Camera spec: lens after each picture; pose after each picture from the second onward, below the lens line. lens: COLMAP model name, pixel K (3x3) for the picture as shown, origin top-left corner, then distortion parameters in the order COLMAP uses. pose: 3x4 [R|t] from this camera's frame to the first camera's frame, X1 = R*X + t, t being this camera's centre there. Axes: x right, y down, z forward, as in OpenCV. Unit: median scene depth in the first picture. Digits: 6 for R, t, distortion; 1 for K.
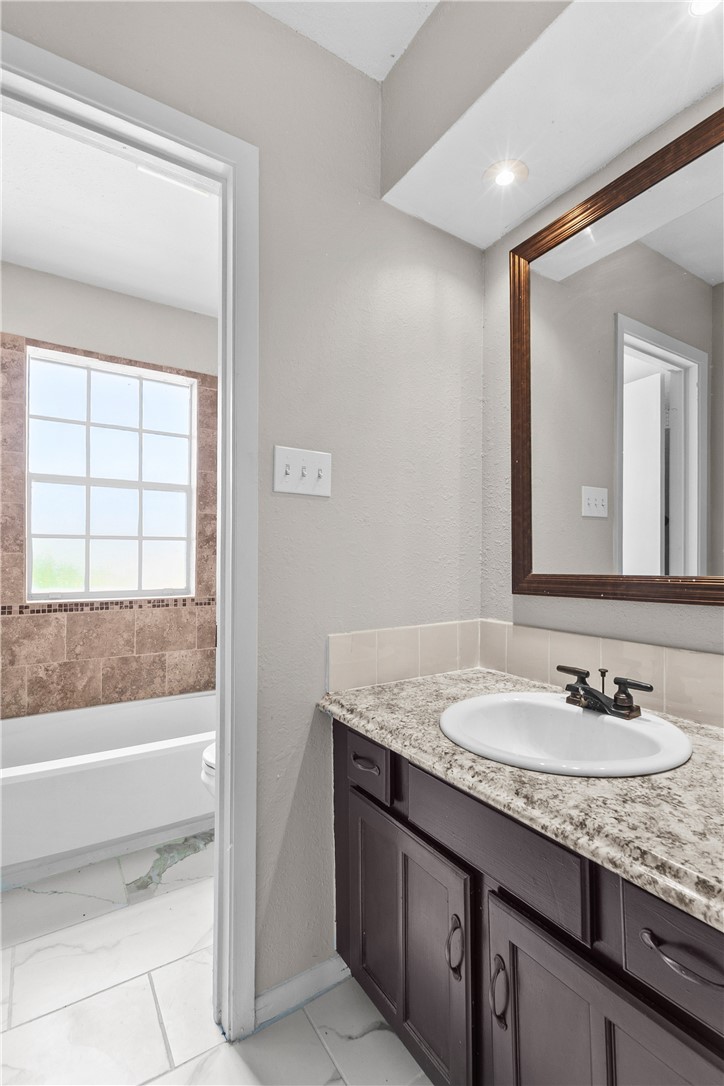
lens RADIAL K [[502.2, 0, 354.8], [0, 502.2, 551.6], [0, 0, 1]] dist [0.030464, -0.008456]
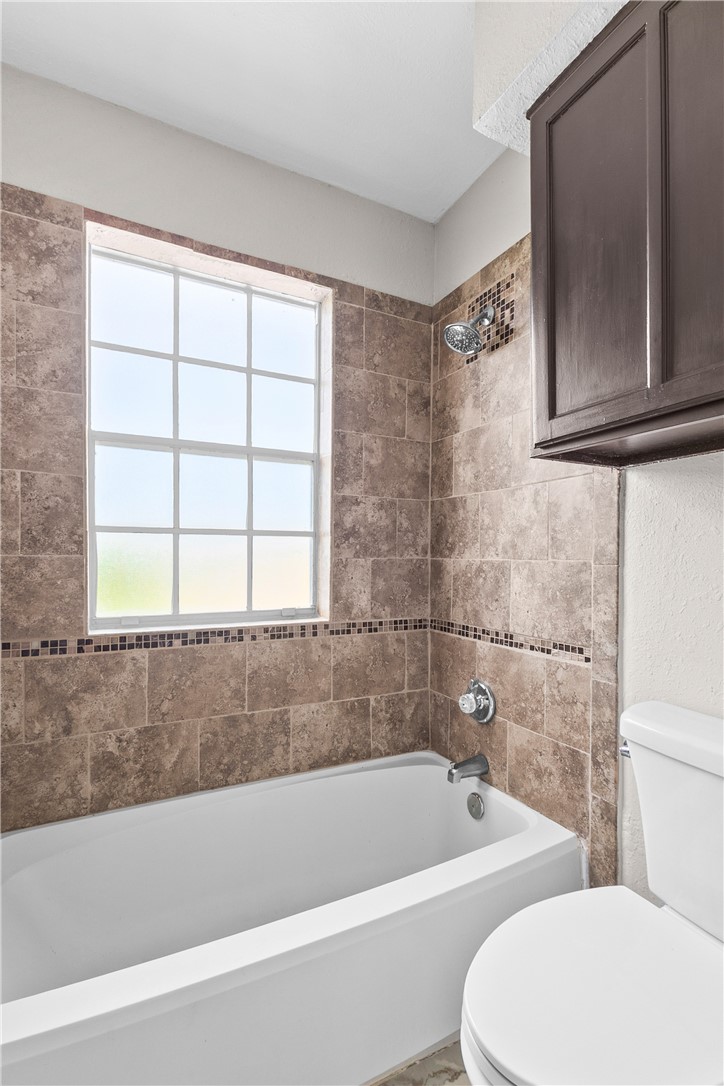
lens RADIAL K [[502.2, 0, 355.4], [0, 502.2, 556.7], [0, 0, 1]] dist [0.030464, -0.008456]
pose [[0.995563, 0.002394, -0.094065, -0.230727], [-0.001180, 0.999915, 0.012966, -0.003791], [0.094088, -0.012797, 0.995482, 0.364038]]
